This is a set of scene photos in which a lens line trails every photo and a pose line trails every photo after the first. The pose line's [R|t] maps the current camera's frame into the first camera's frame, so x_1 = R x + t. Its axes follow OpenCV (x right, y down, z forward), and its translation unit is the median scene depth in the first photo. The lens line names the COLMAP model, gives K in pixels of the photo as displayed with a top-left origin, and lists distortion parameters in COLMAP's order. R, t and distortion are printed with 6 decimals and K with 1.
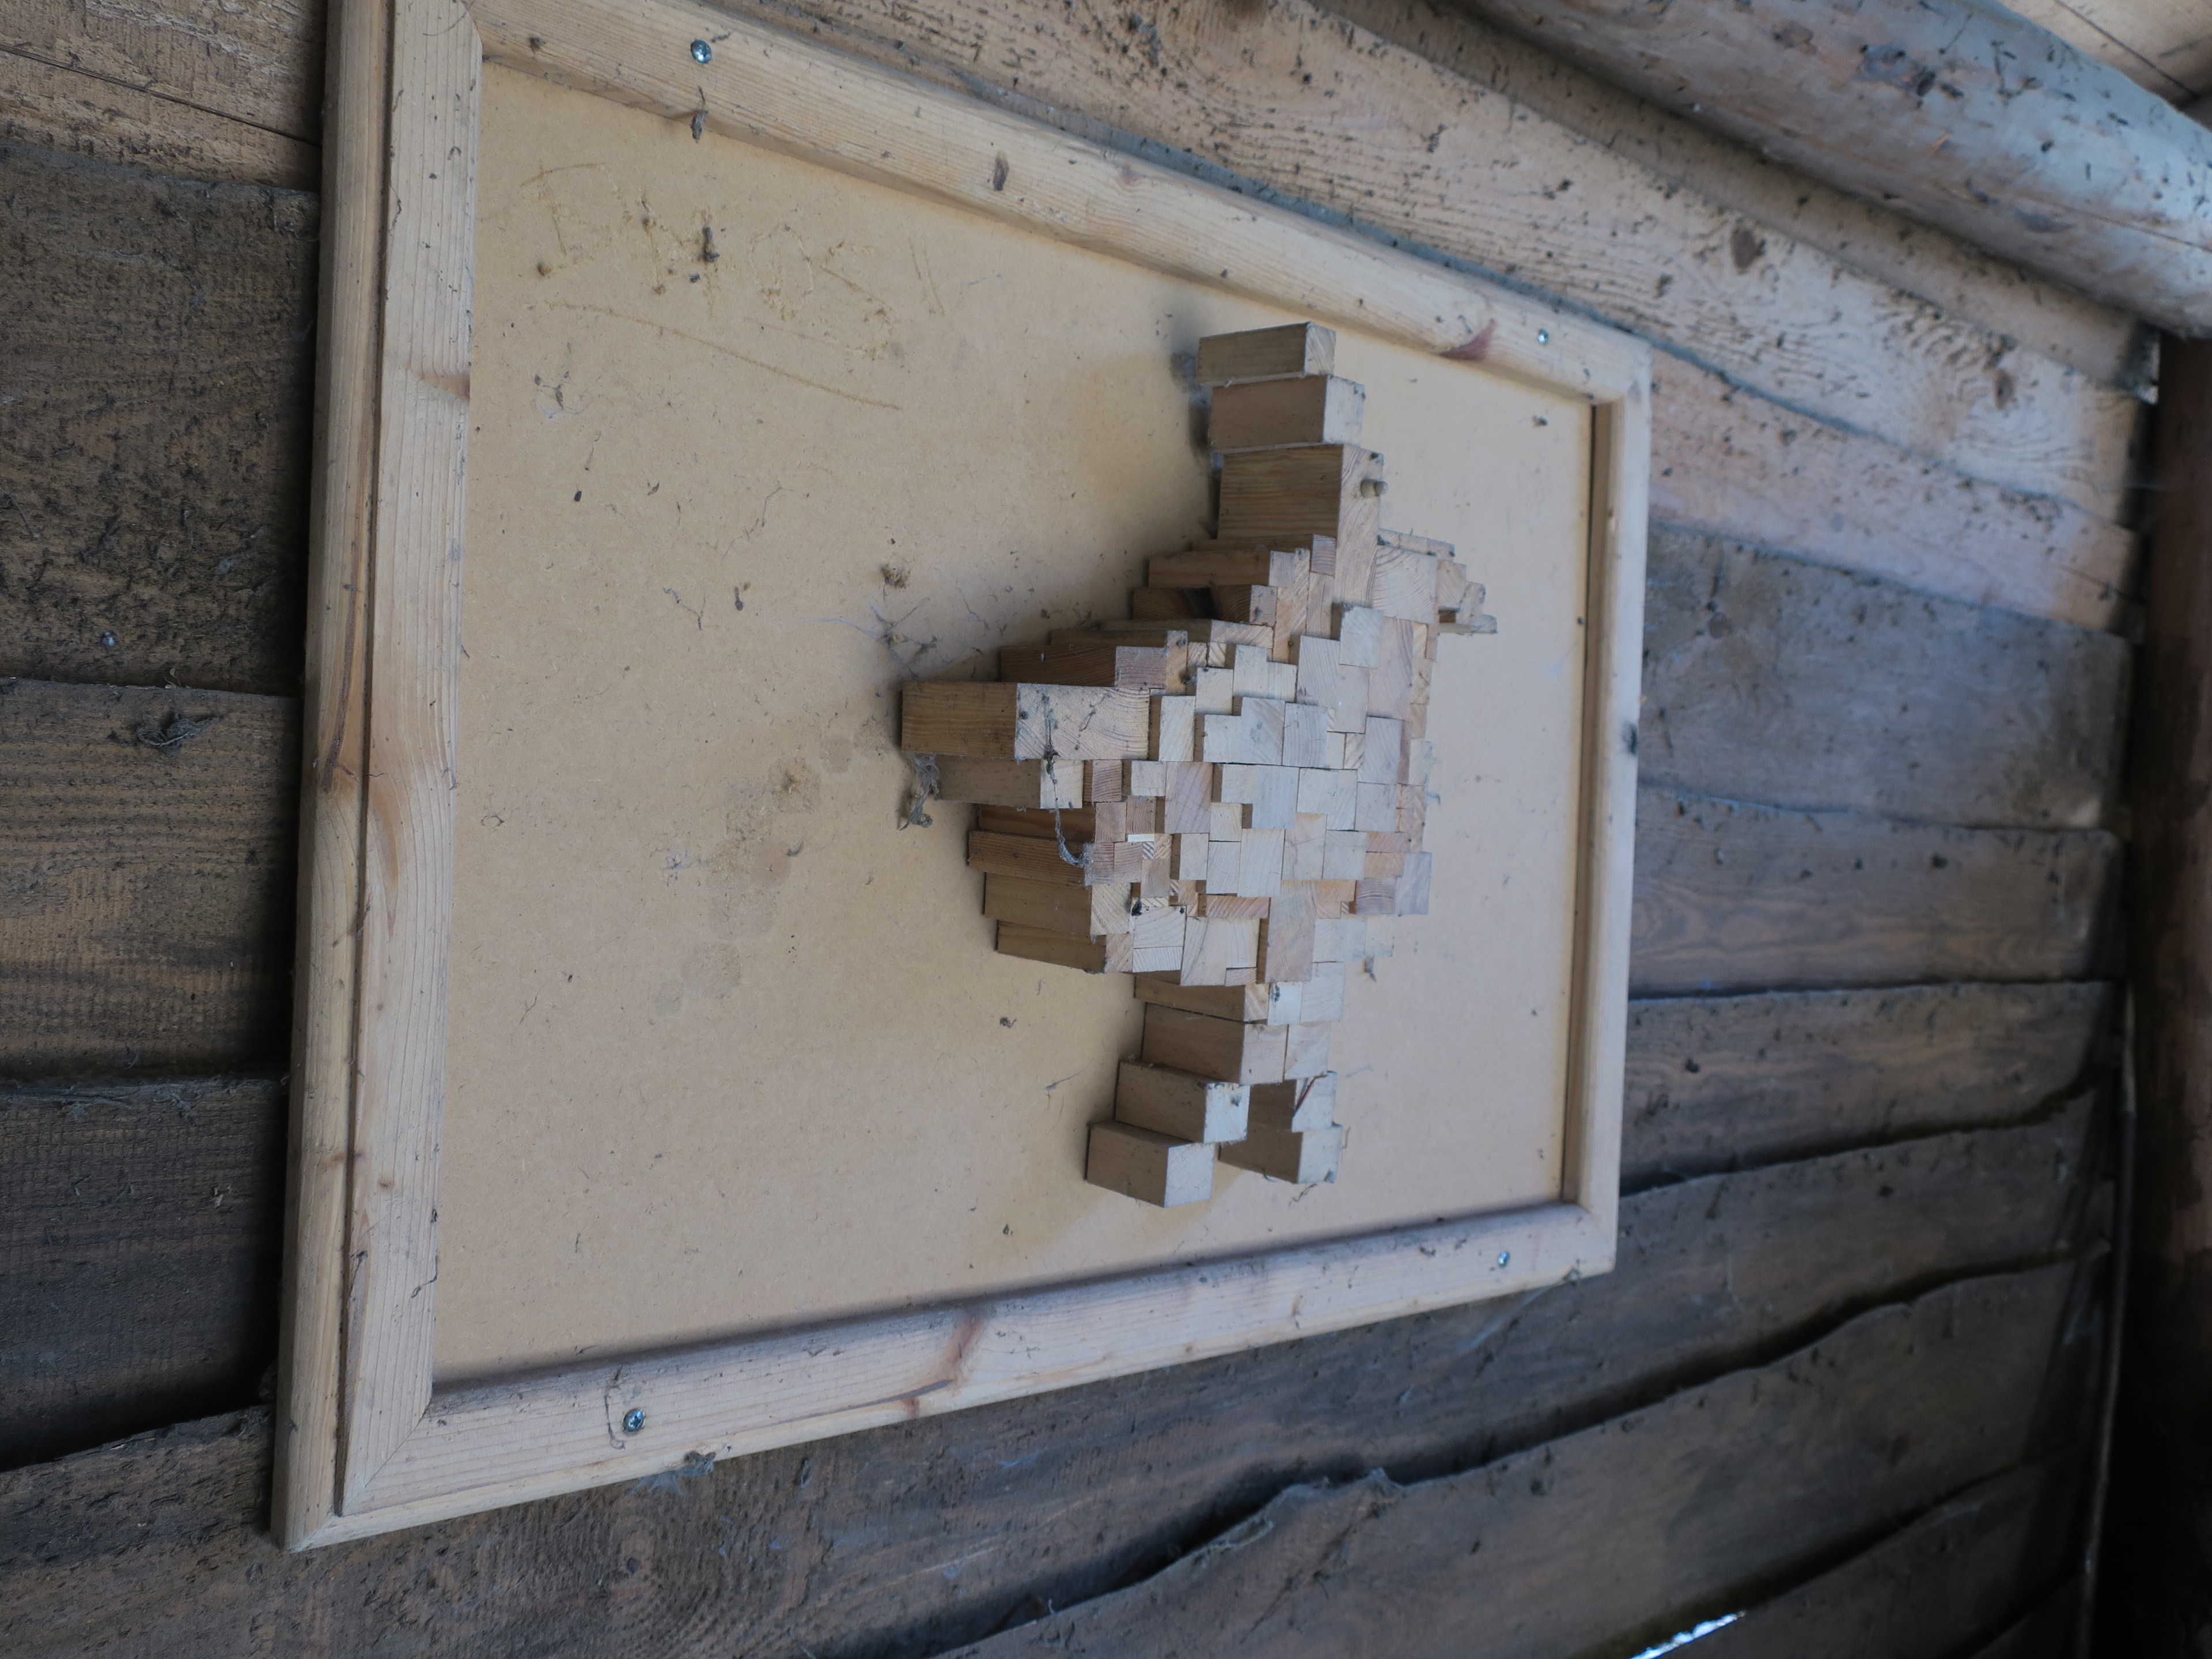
lens RADIAL K [[1958.9, 0, 1105.5], [0, 1958.9, 836.2], [0, 0, 1]] dist [-0.010549, 0.016293]
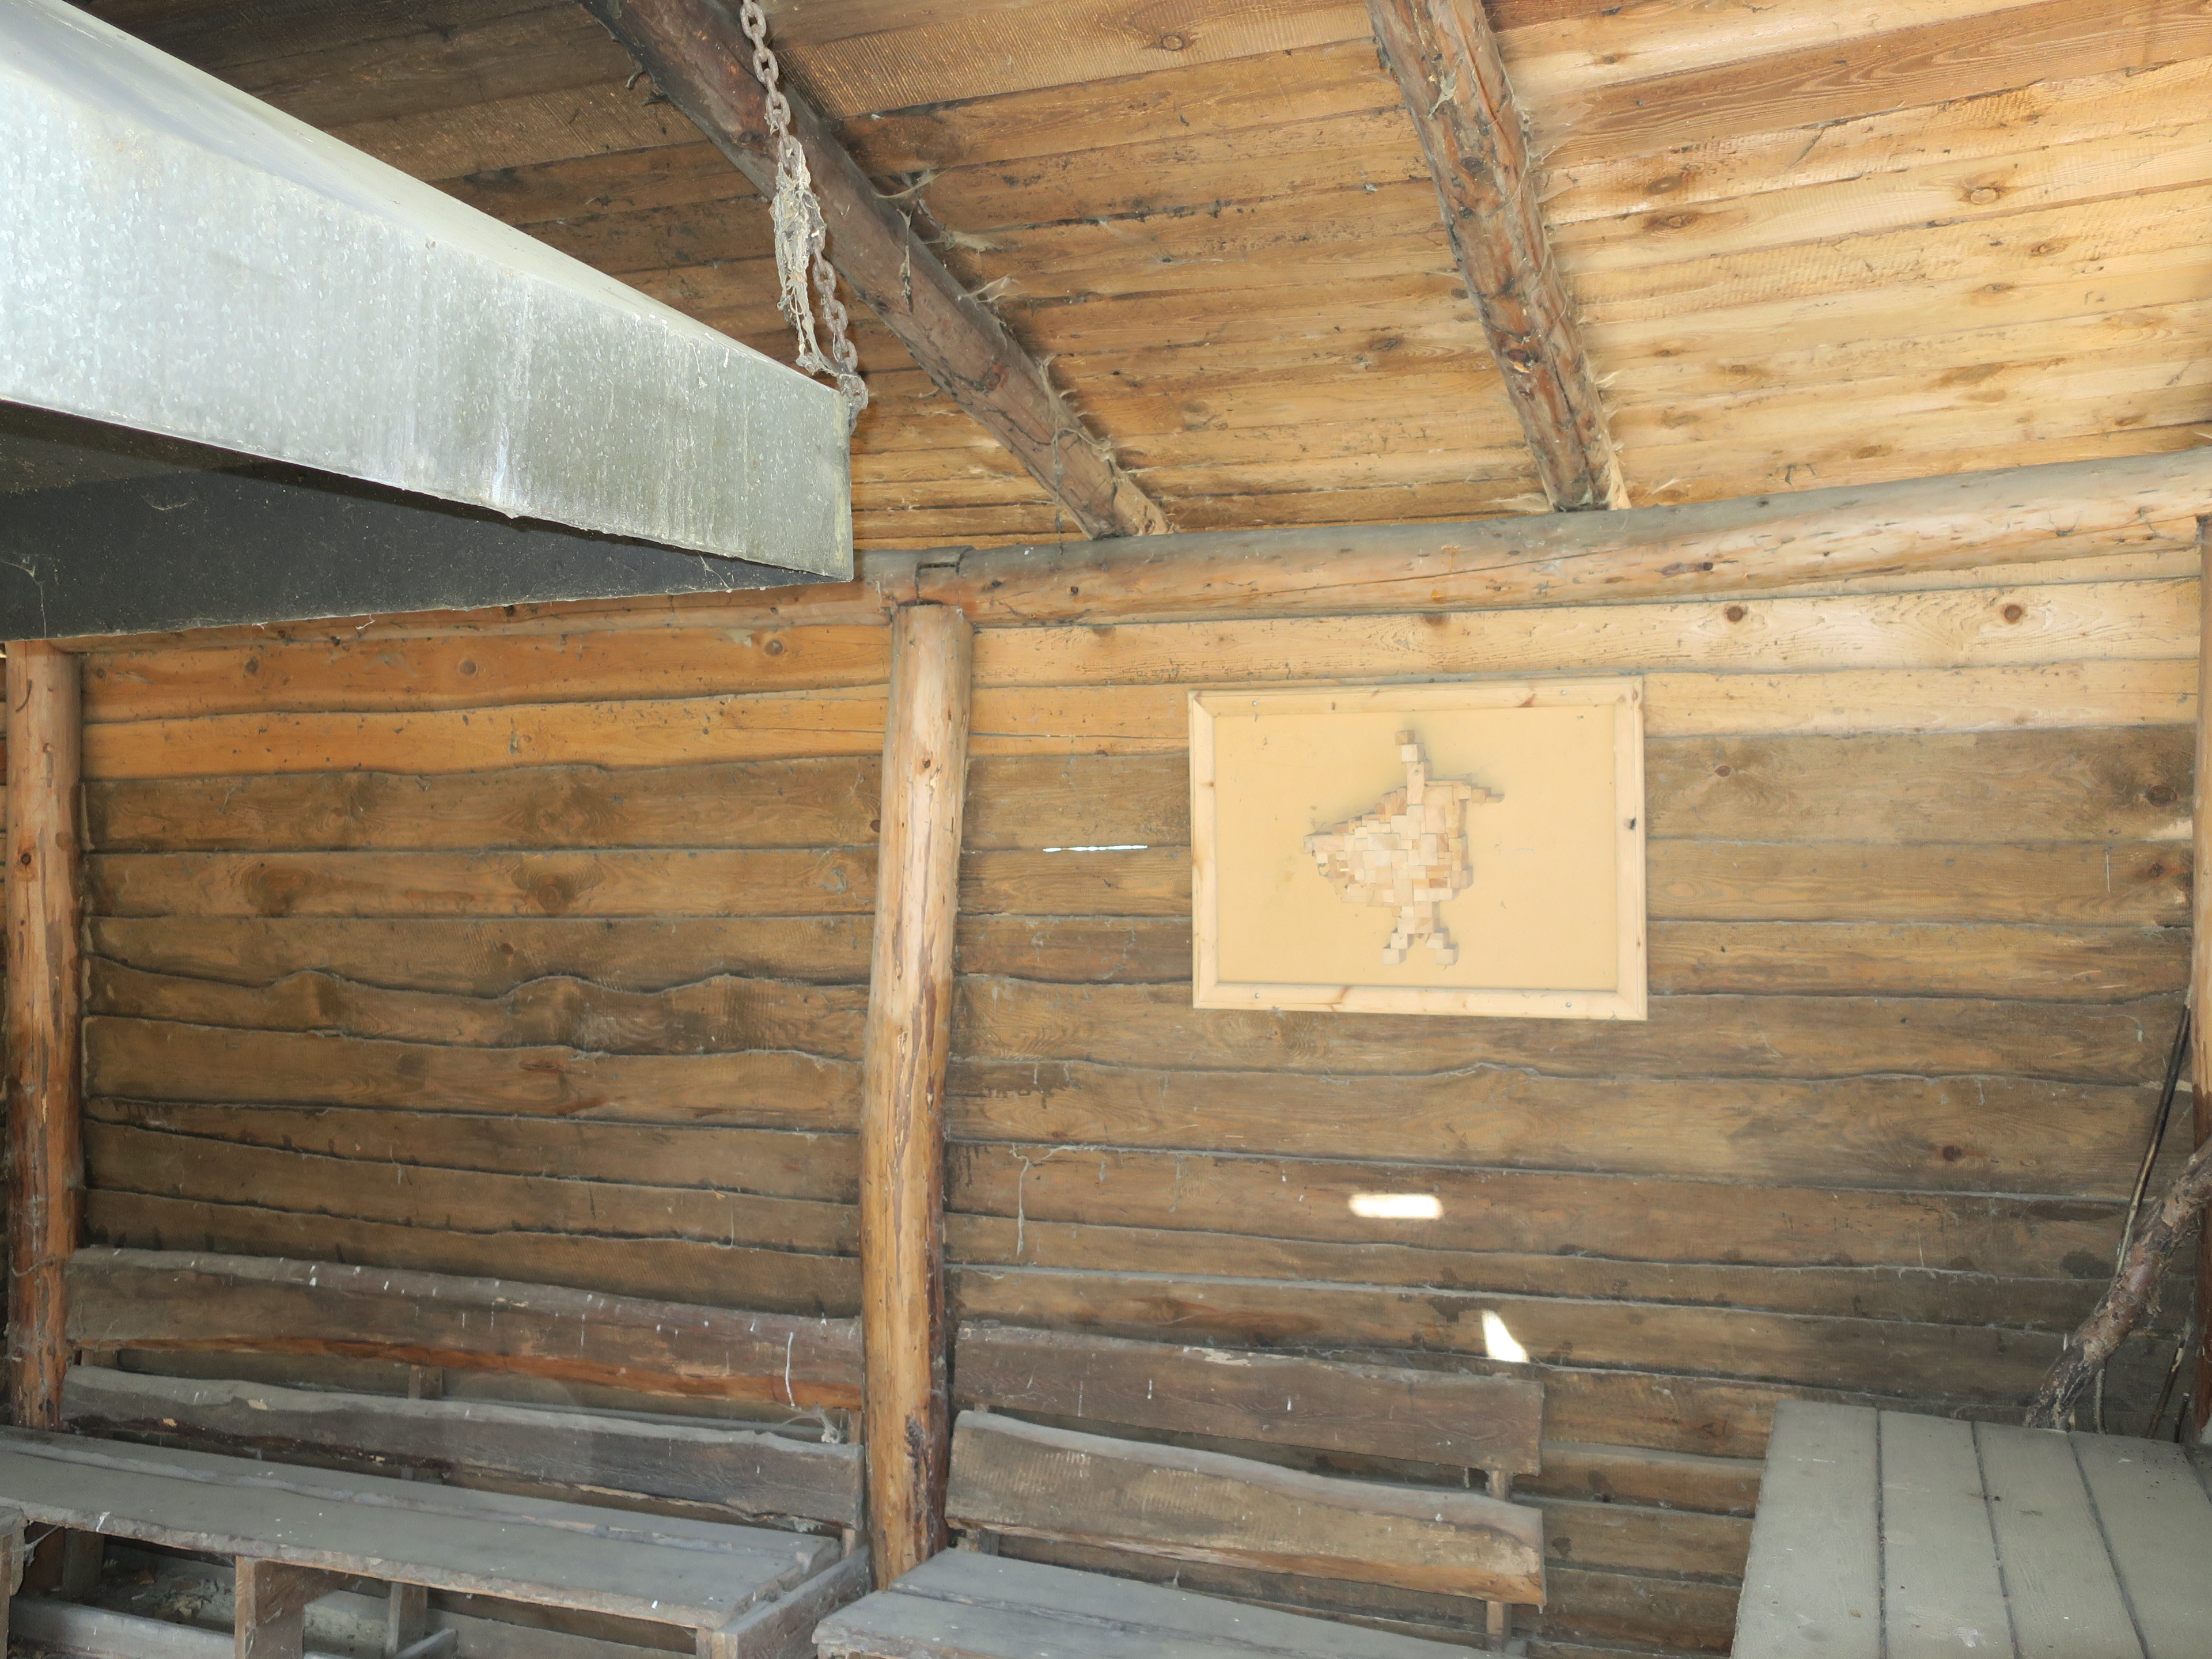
lens RADIAL K [[1958.9, 0, 1104.9], [0, 1958.9, 834.6], [0, 0, 1]] dist [-0.010549, 0.016293]
pose [[0.424699, -0.022419, -0.905057, 2.598598], [0.037326, 0.999277, -0.007237, -0.046015], [0.904565, -0.030708, 0.425229, -0.887125]]
